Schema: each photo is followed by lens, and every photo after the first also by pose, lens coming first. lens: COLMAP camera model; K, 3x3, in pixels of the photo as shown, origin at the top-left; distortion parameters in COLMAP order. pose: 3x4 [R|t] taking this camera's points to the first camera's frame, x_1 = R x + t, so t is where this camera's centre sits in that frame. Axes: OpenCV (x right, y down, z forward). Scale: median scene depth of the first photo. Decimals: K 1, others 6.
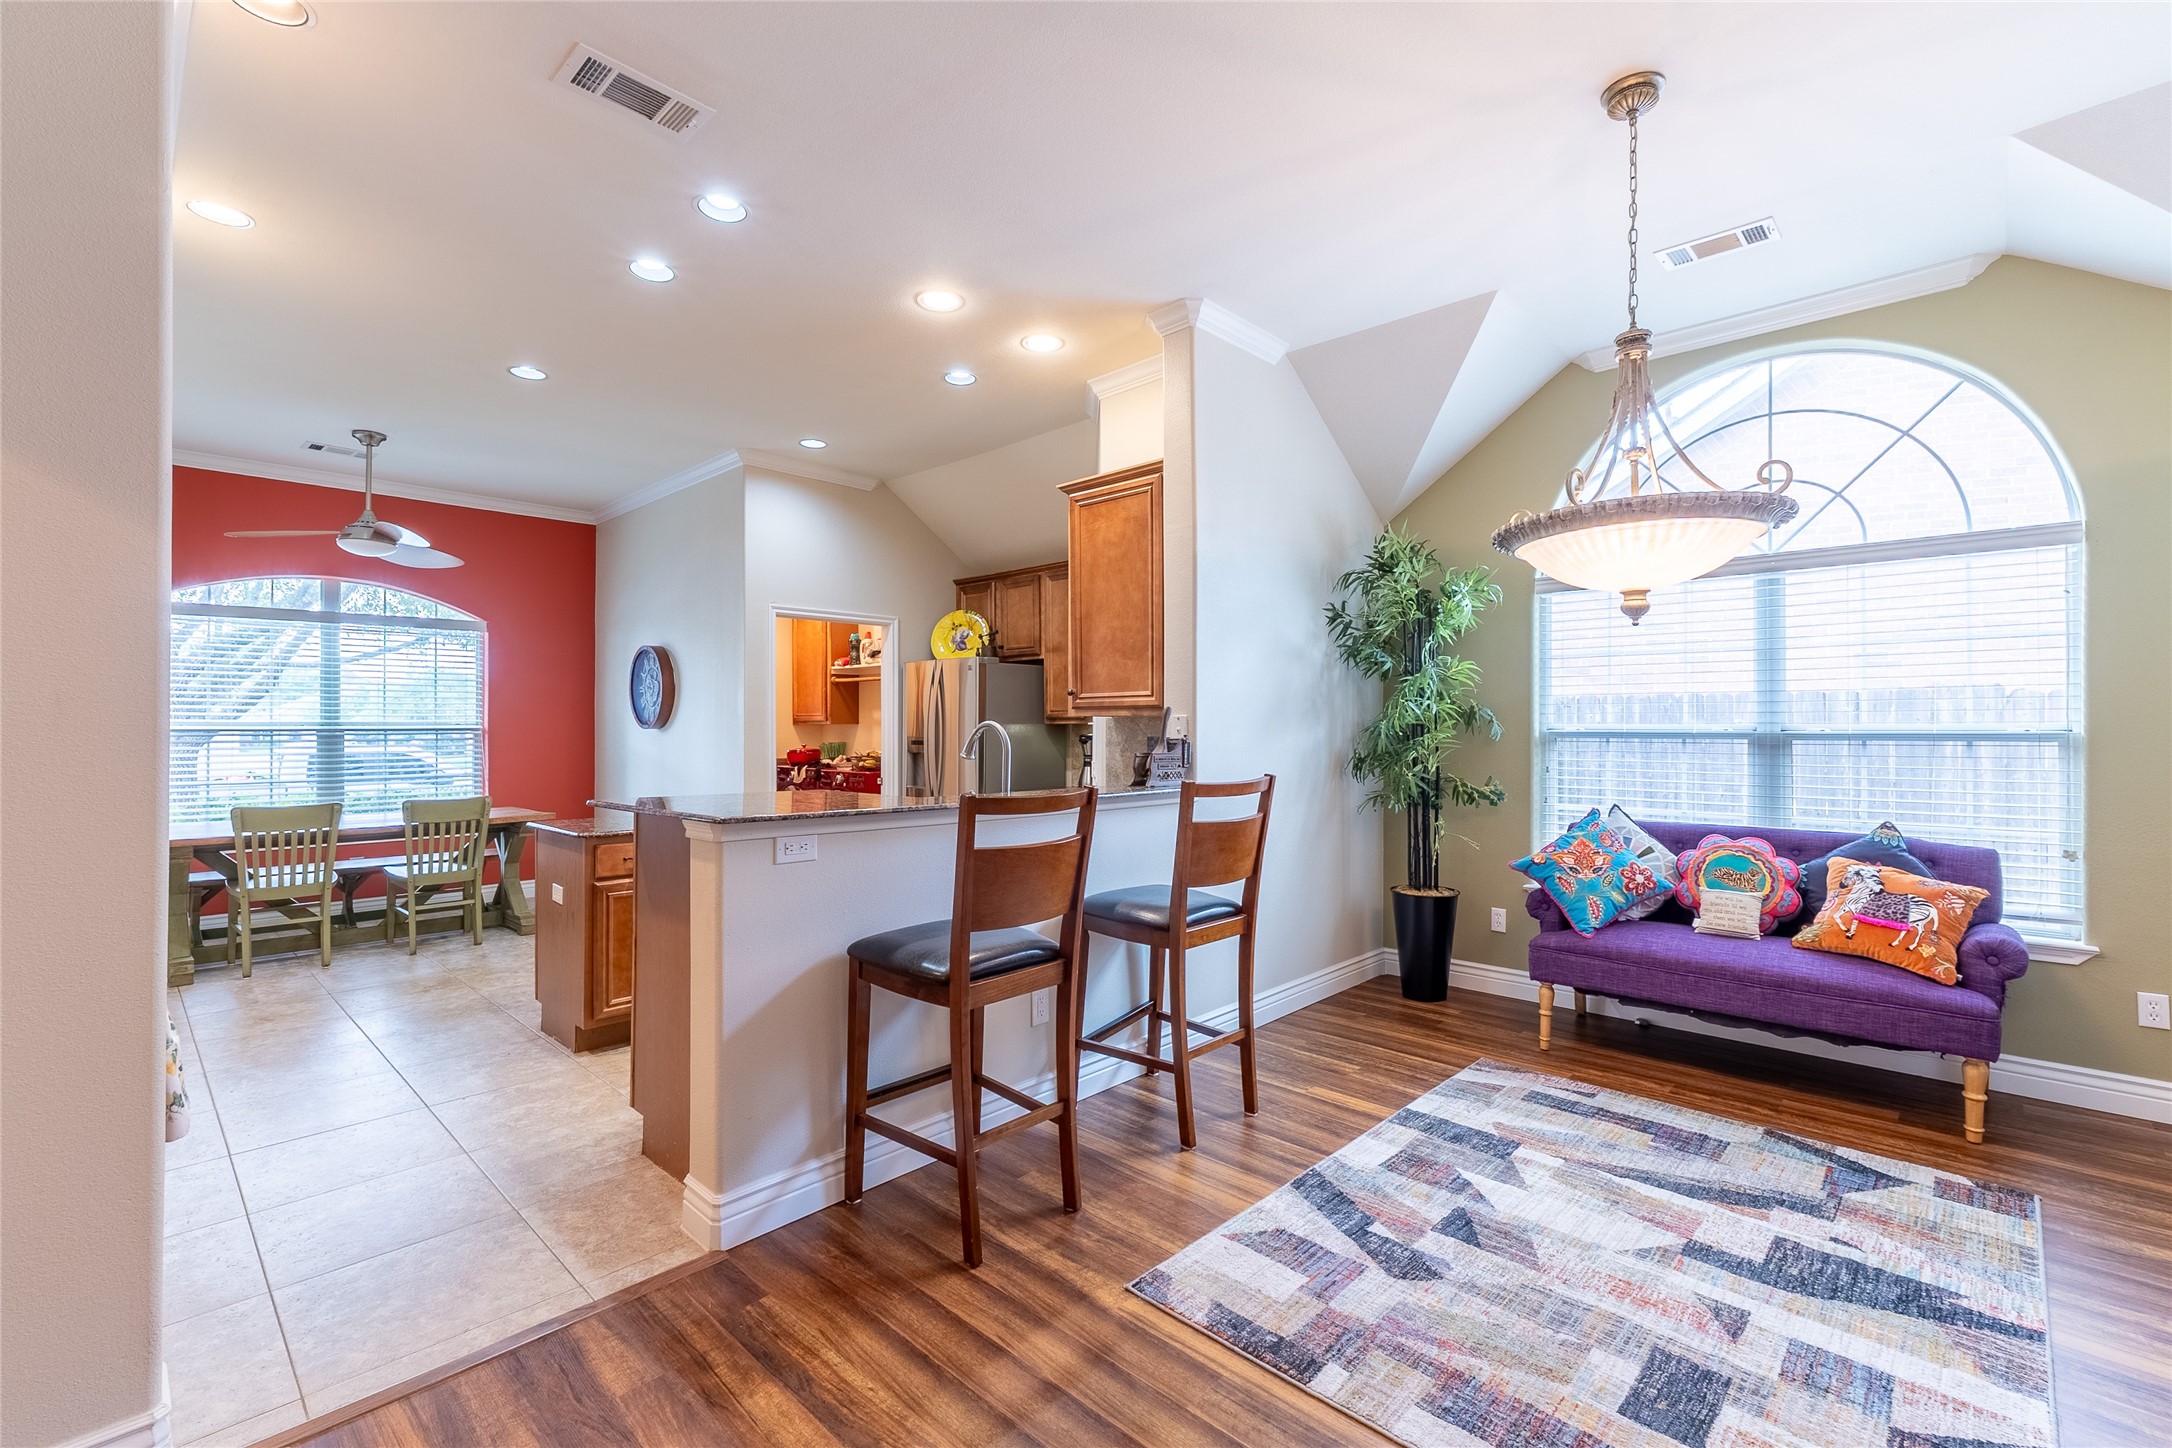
lens RADIAL K [[946.1, 0, 1080.9], [0, 946.1, 722.6], [0, 0, 1]] dist [0.005214, 0.001531]
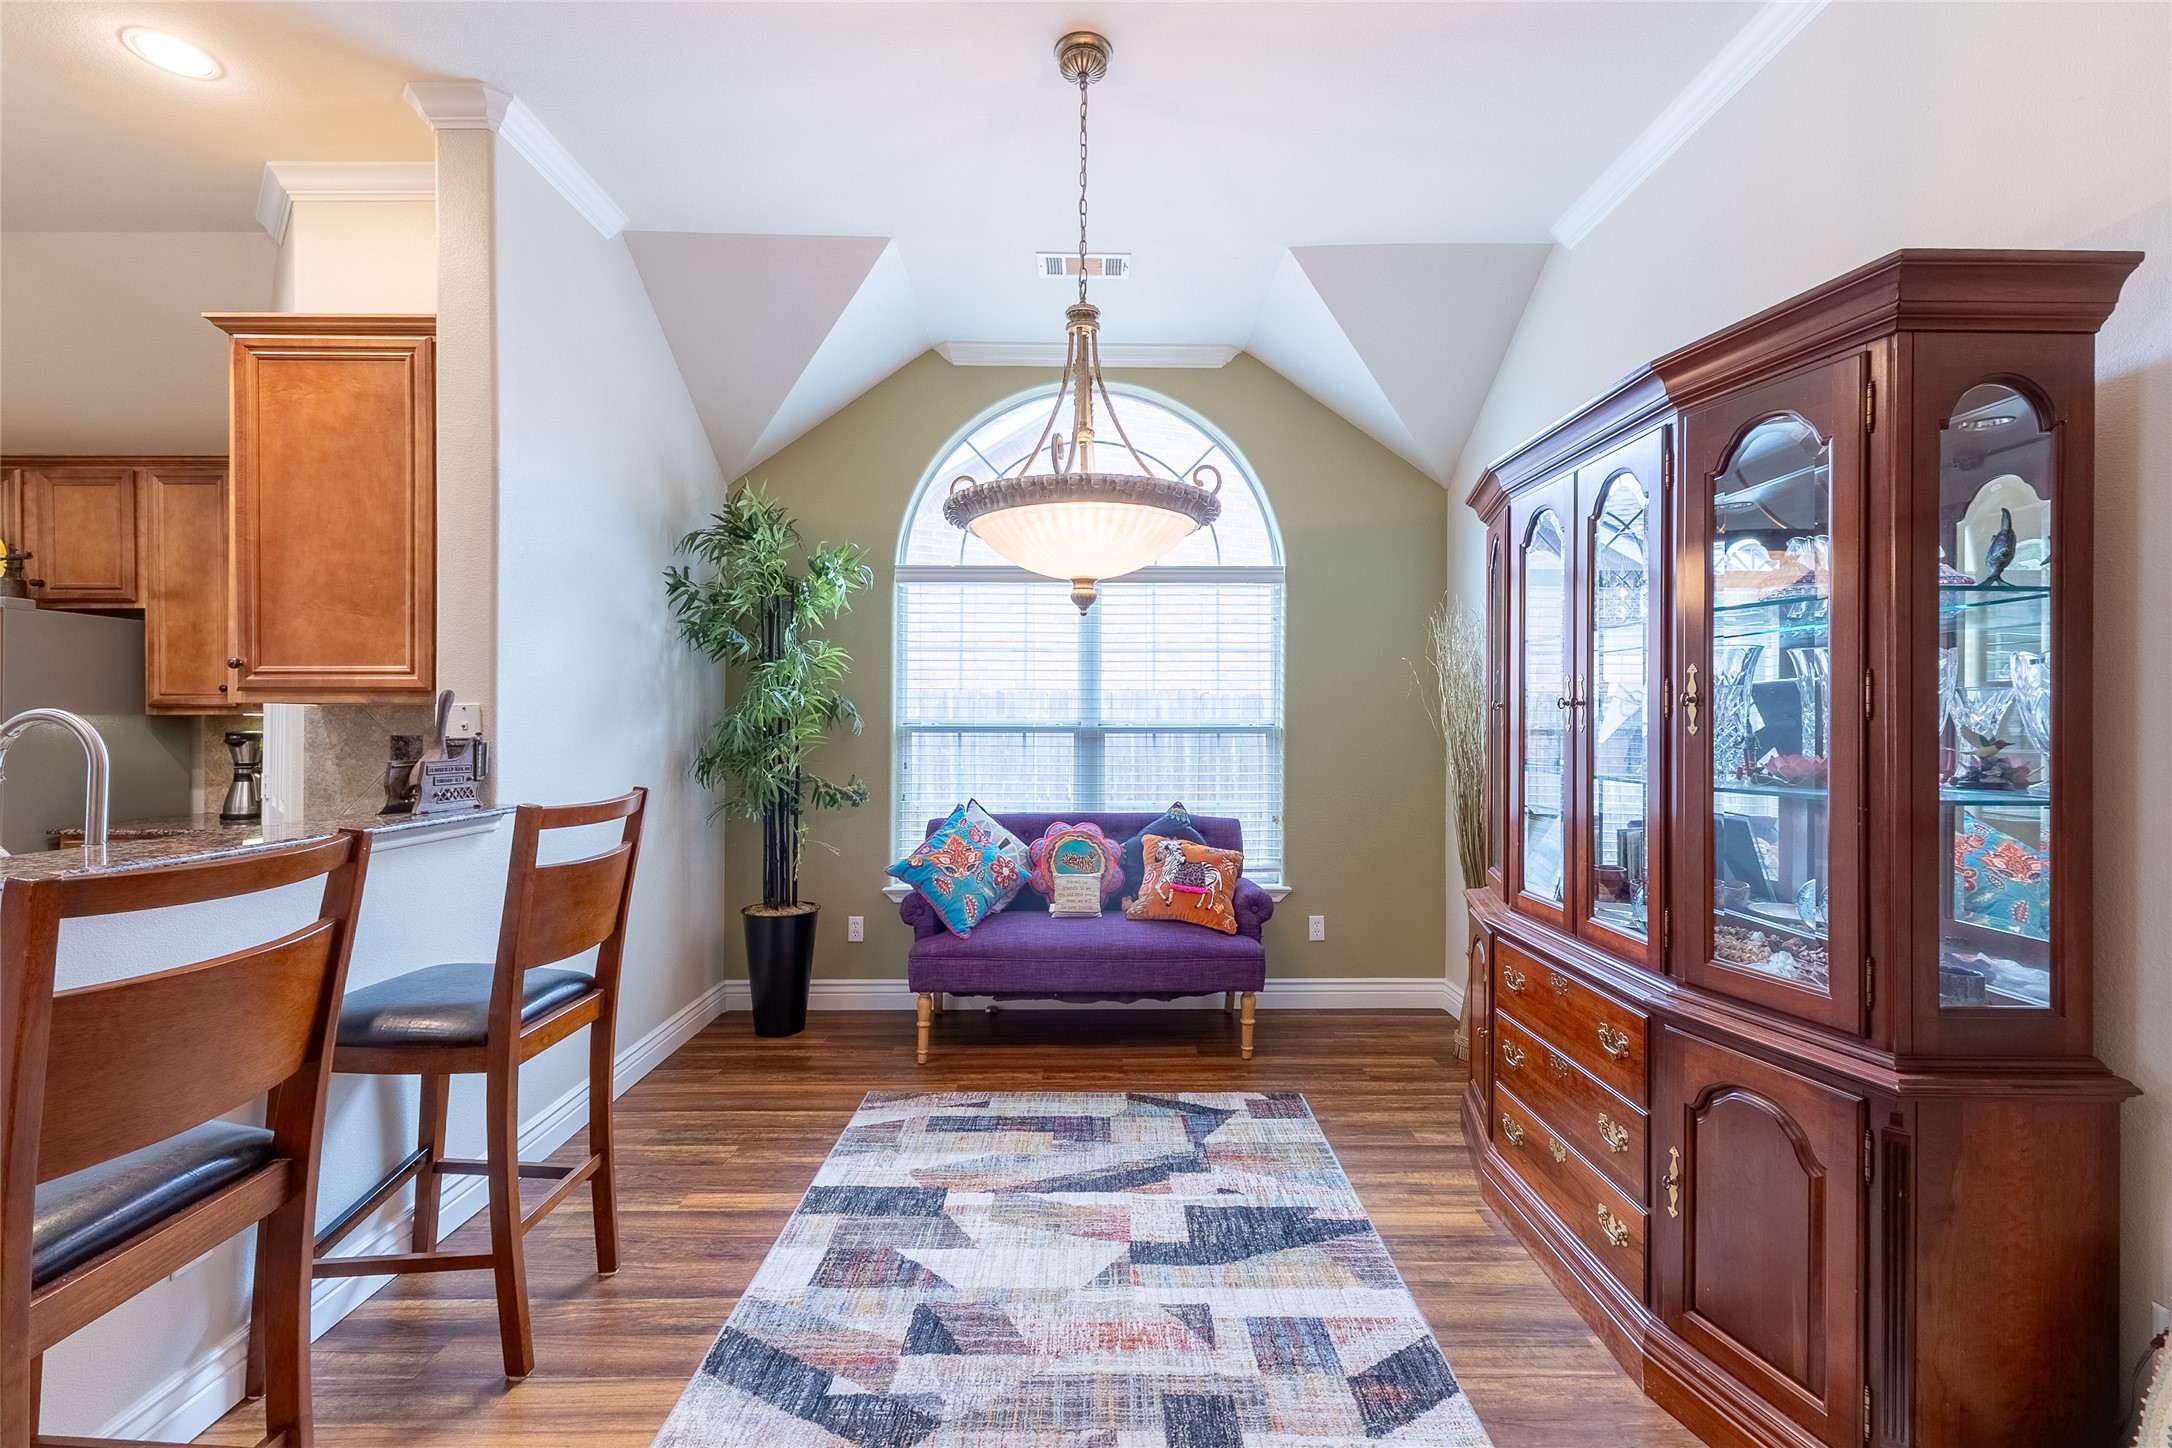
lens RADIAL K [[946.1, 0, 1101.0], [0, 946.1, 716.6], [0, 0, 1]] dist [0.005214, 0.001531]
pose [[0.714842, 0.004768, 0.699270, -0.050065], [-0.004961, 0.999986, -0.001747, 0.000743], [-0.699268, -0.002220, 0.714856, 0.227204]]
